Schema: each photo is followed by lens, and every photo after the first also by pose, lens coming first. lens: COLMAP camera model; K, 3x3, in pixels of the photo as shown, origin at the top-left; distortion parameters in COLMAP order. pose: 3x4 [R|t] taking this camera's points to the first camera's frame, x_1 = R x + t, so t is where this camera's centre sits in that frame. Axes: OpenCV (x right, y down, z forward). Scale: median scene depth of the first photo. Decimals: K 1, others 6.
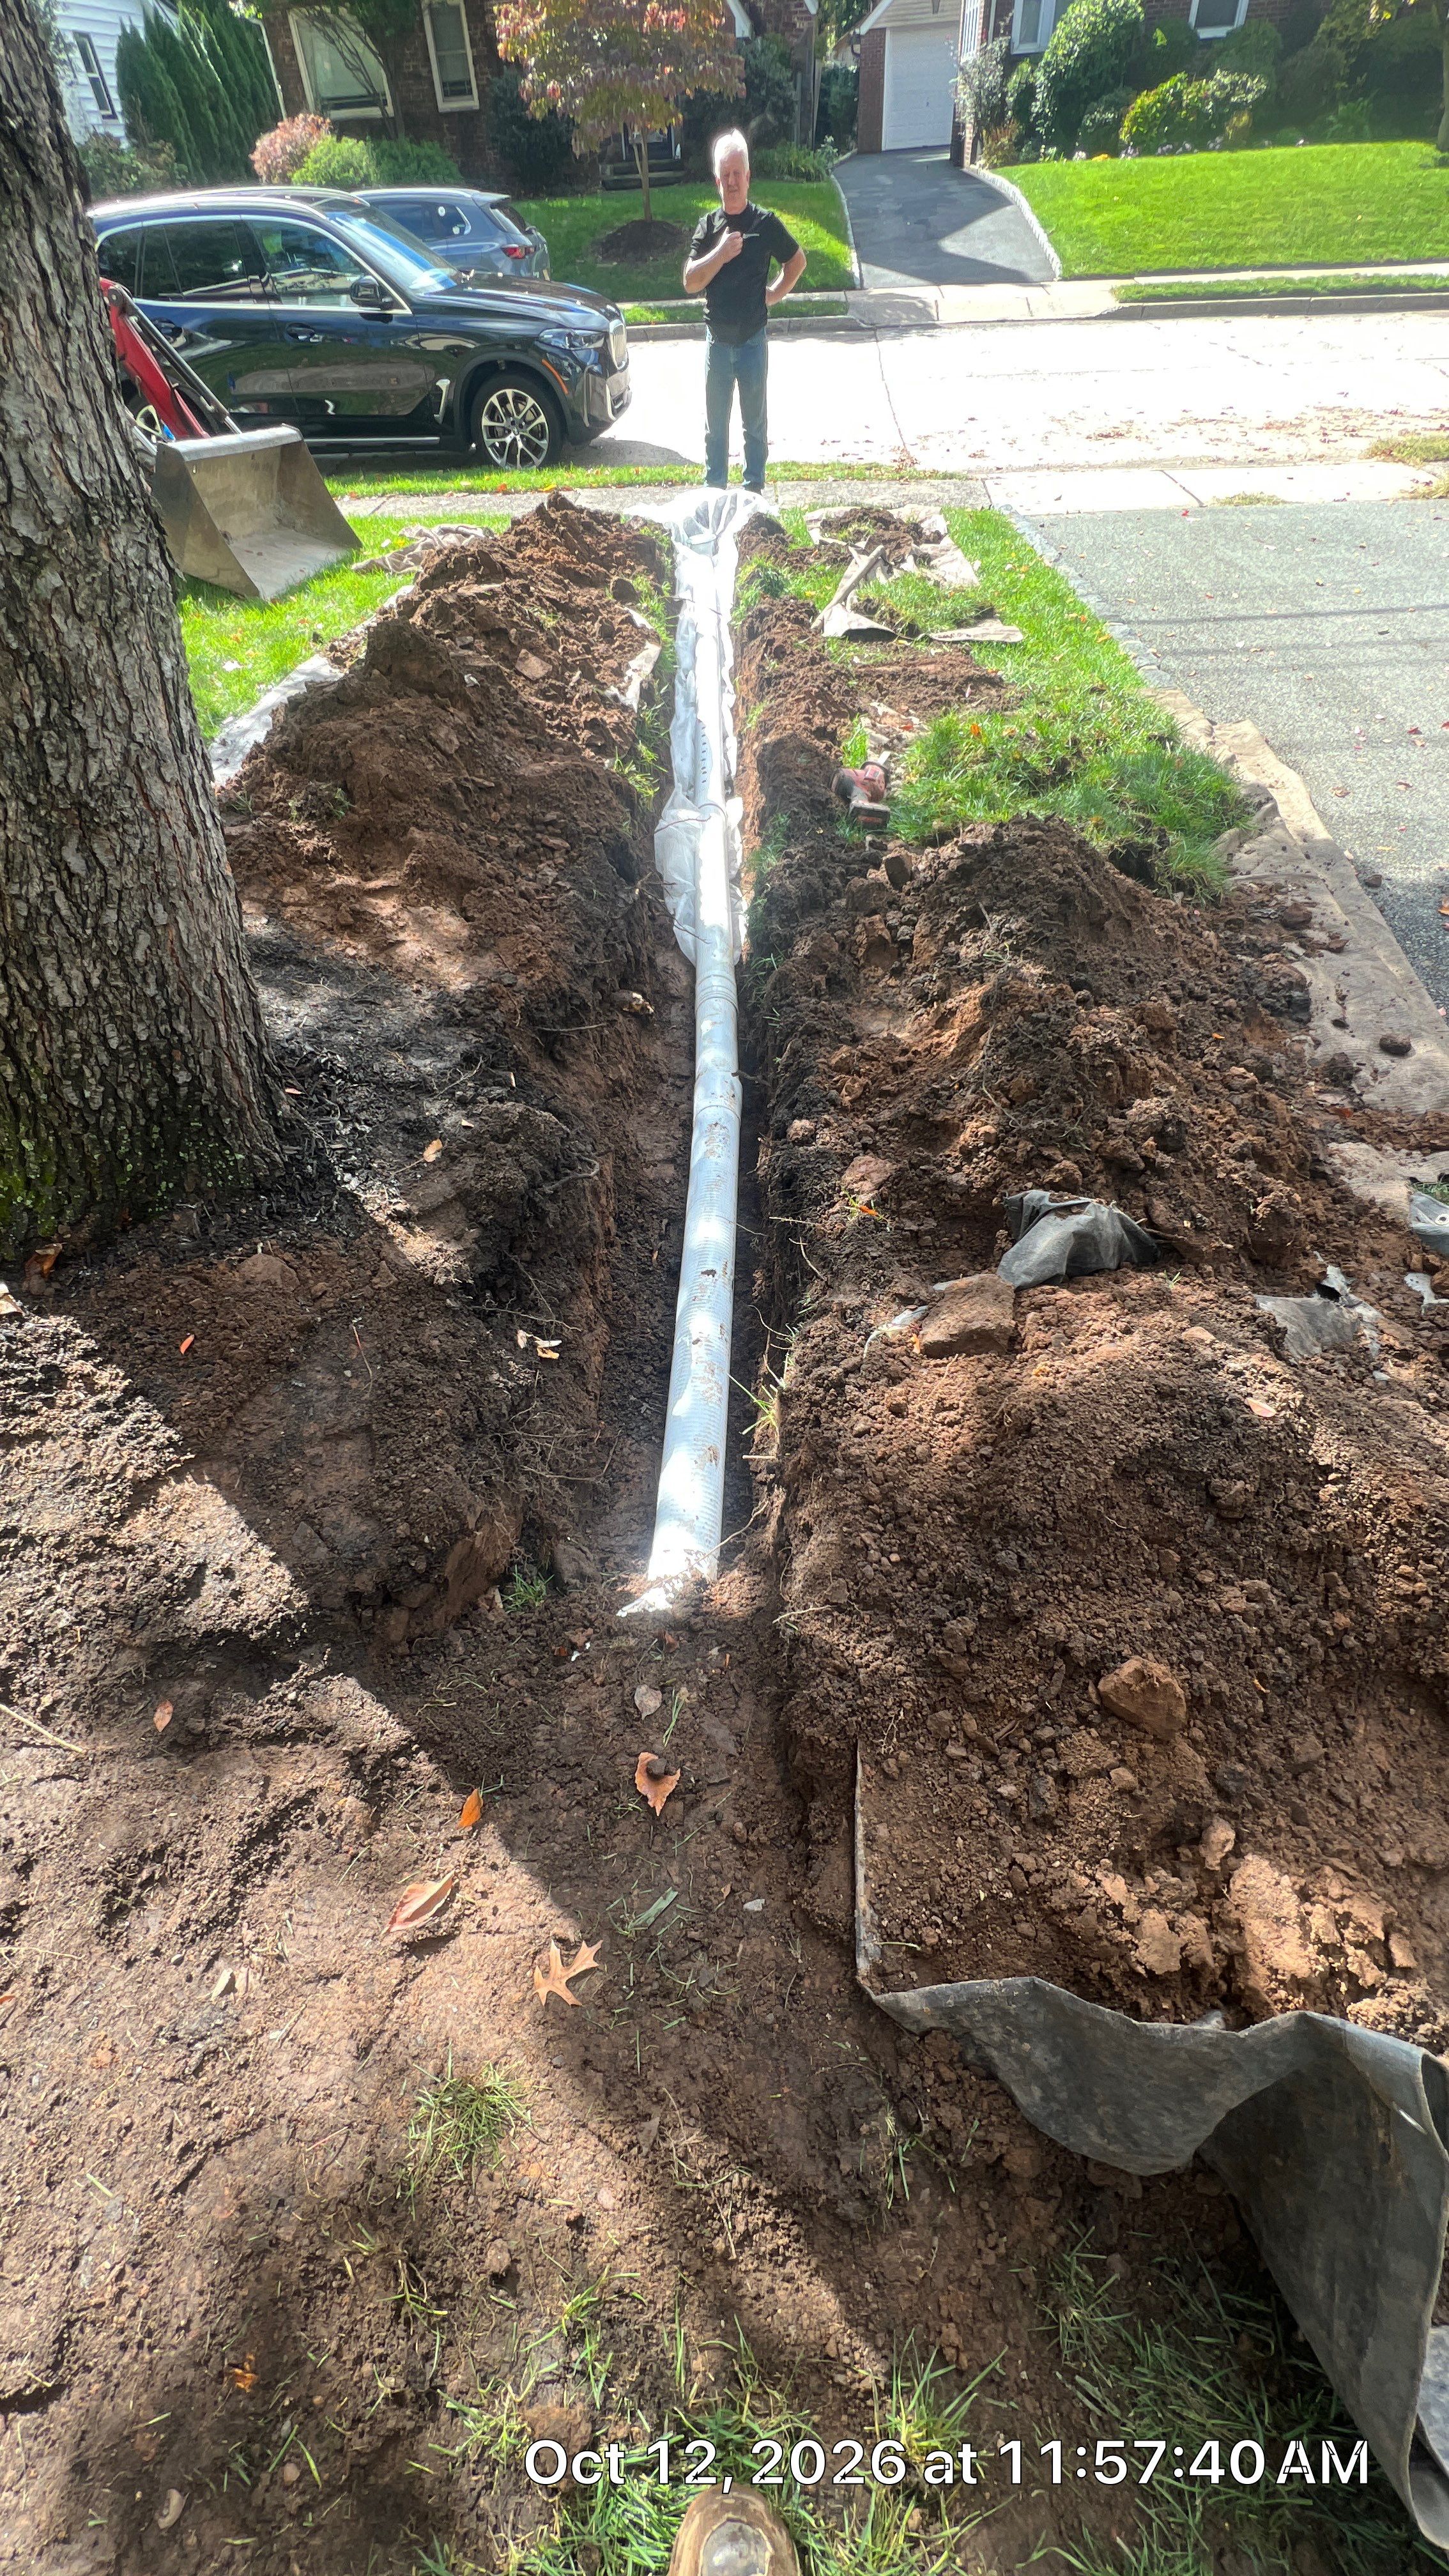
lens RADIAL K [[1012.8, 0, 724.1], [0, 1012.8, 1287.2], [0, 0, 1]] dist [0.001298, -0.000241]
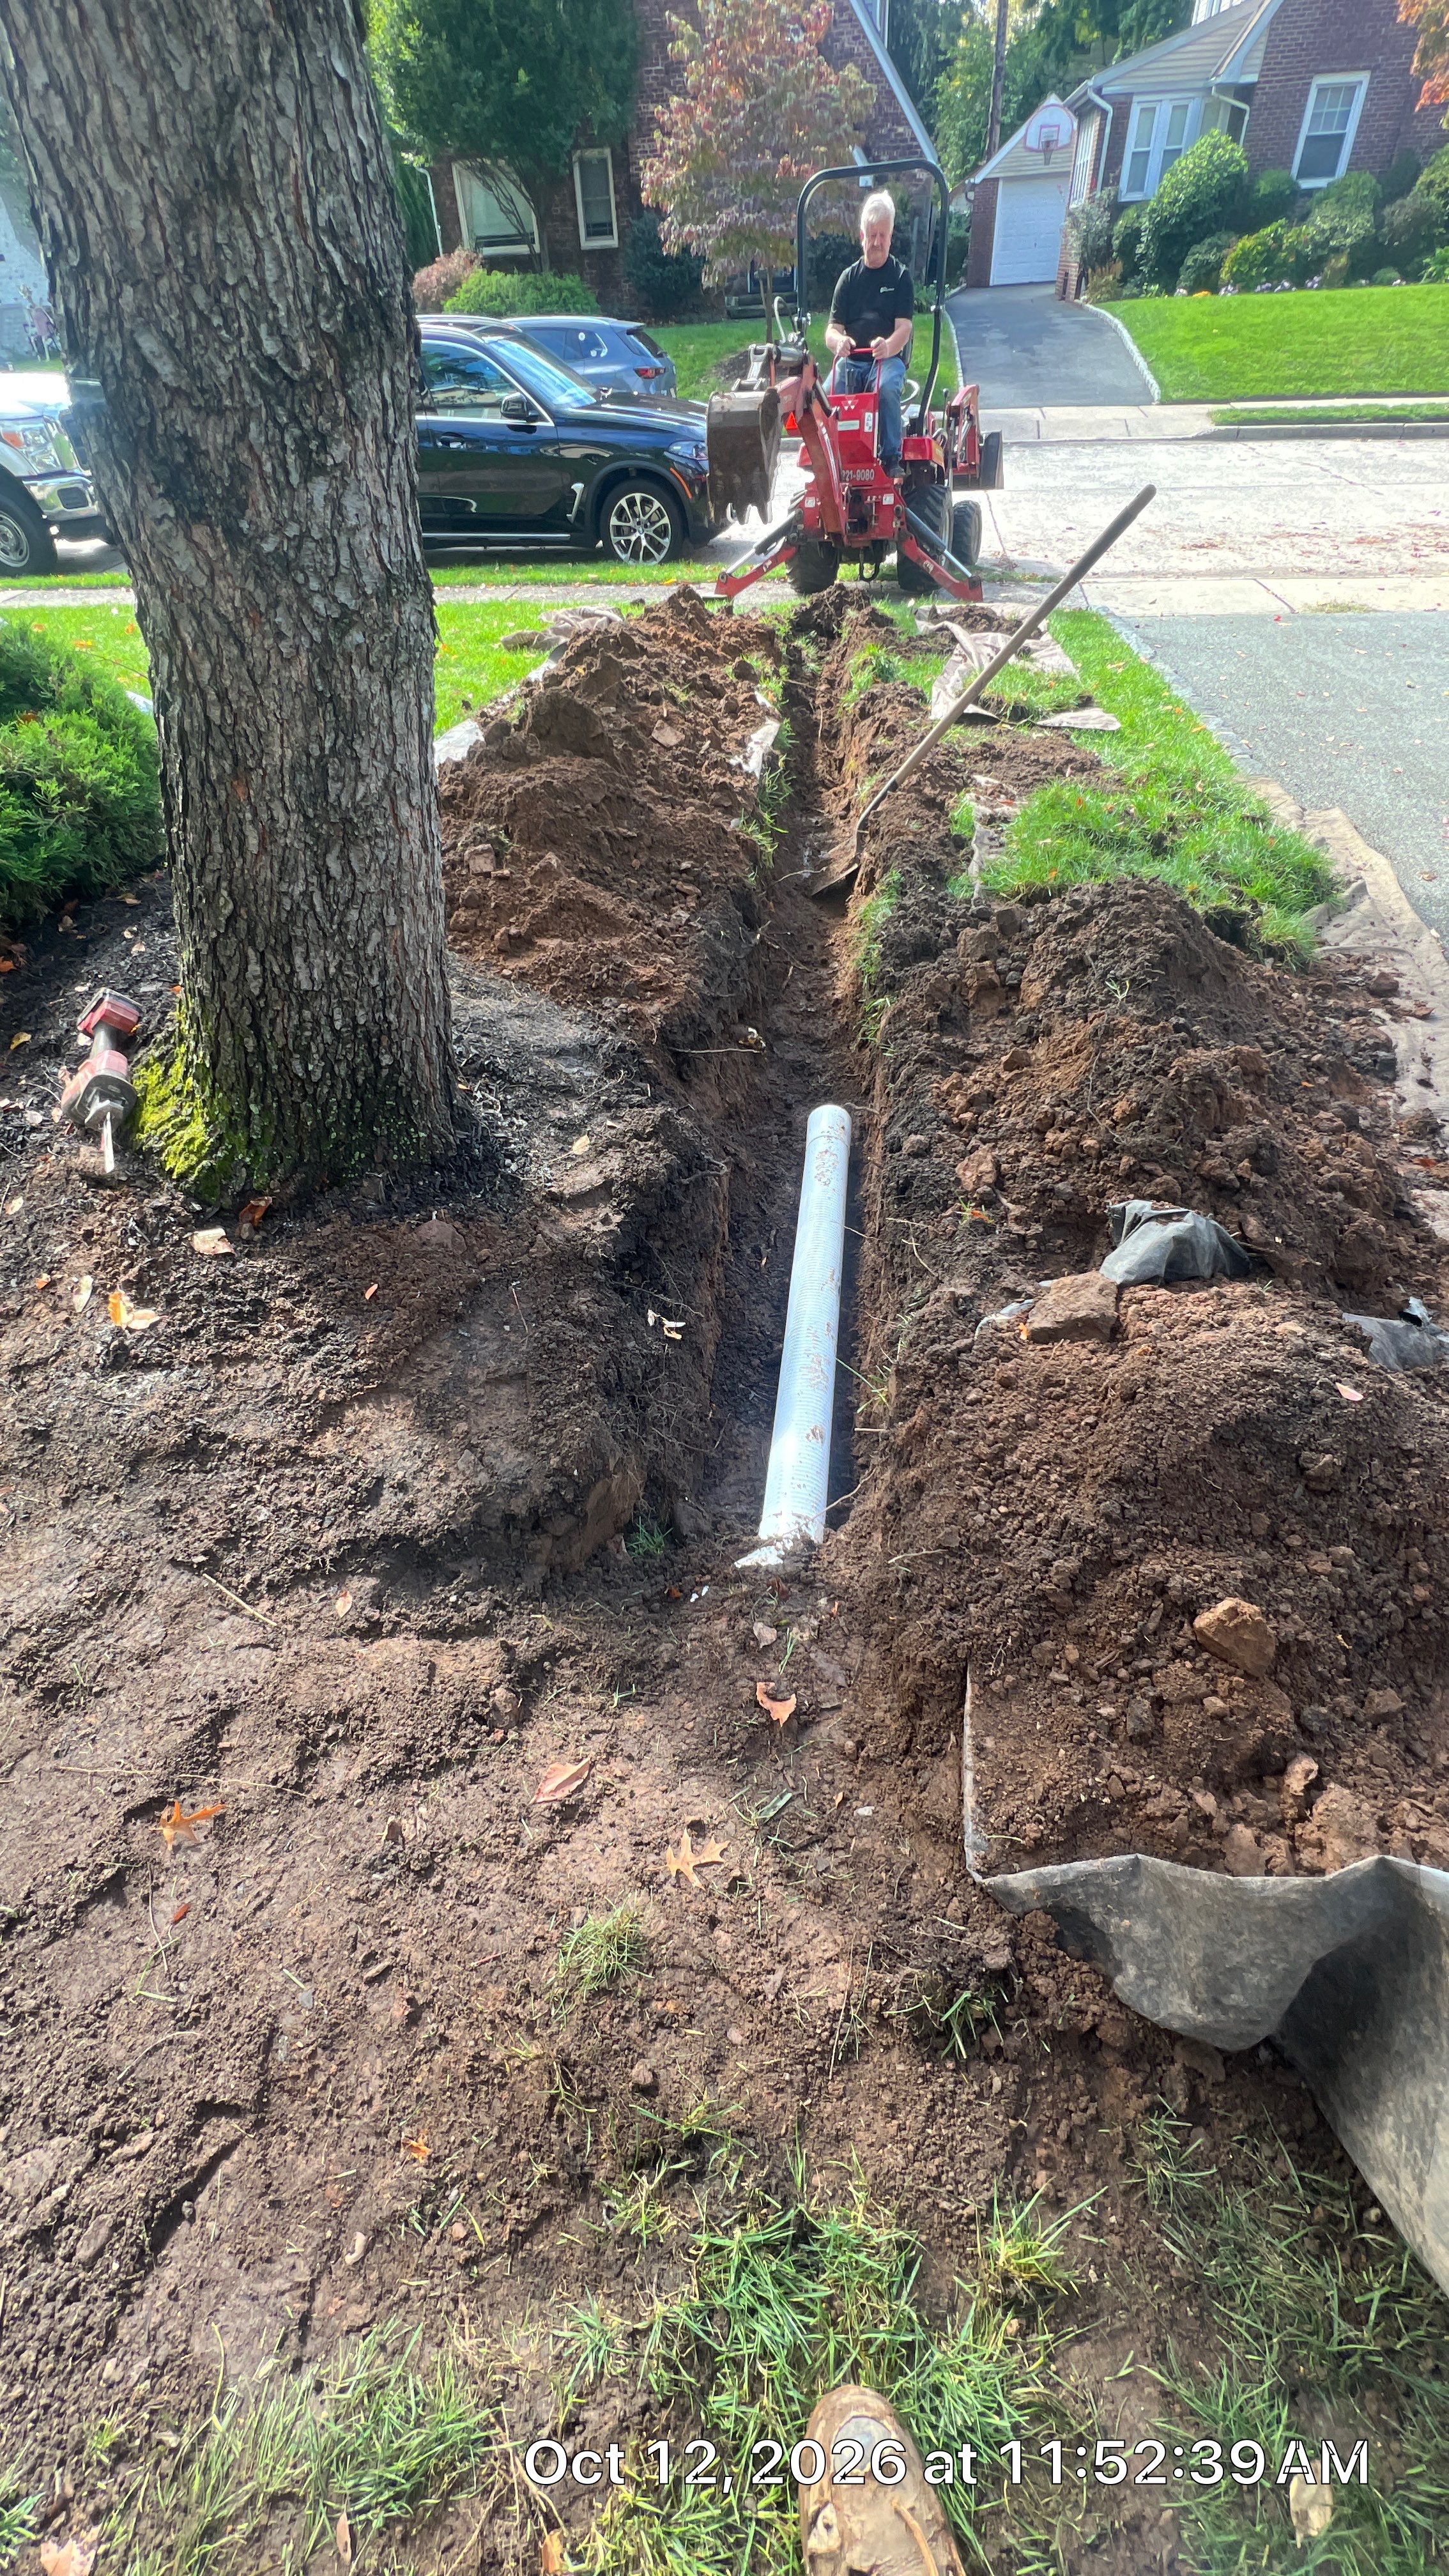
lens RADIAL K [[1012.8, 0, 727.6], [0, 1012.8, 1287.9], [0, 0, 1]] dist [0.001298, -0.000241]
pose [[0.996988, 0.058696, -0.050687, -0.075168], [-0.061692, 0.996307, -0.059719, 0.093855], [0.046994, 0.062666, 0.996928, -0.108144]]
